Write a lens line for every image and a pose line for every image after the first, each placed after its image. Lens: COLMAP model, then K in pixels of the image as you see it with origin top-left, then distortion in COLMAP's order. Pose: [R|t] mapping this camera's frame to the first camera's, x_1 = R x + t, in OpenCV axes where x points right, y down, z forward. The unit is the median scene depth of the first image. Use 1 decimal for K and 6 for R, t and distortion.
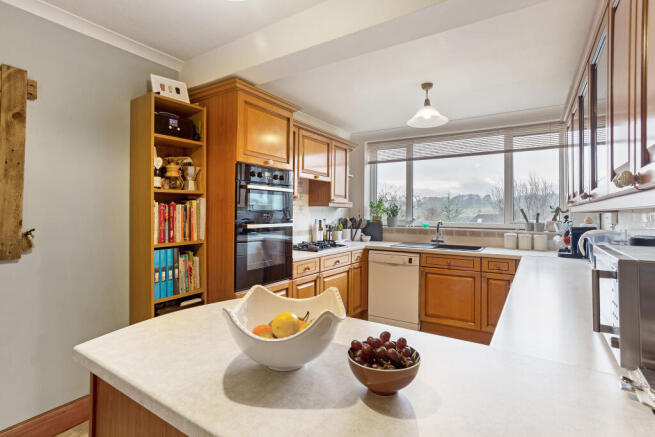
lens RADIAL K [[333.0, 0, 327.6], [0, 333.0, 214.6], [0, 0, 1]] dist [0.003114, 0.000680]
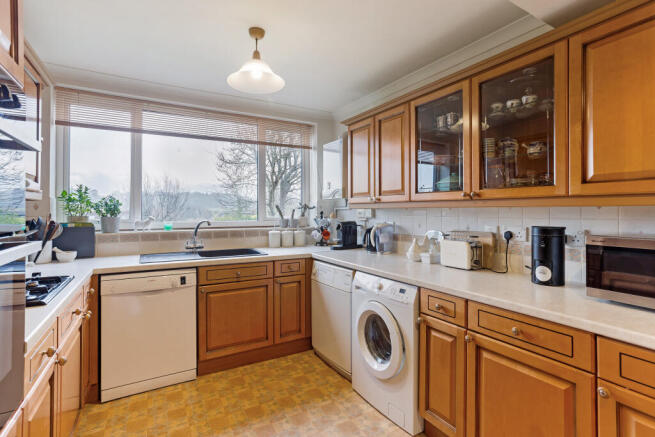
lens RADIAL K [[333.0, 0, 338.0], [0, 333.0, 207.7], [0, 0, 1]] dist [0.003114, 0.000680]
pose [[0.459380, 0.001680, 0.888238, -0.187351], [0.010112, 0.999924, -0.007121, -0.001231], [-0.888182, 0.012253, 0.459328, 0.369177]]
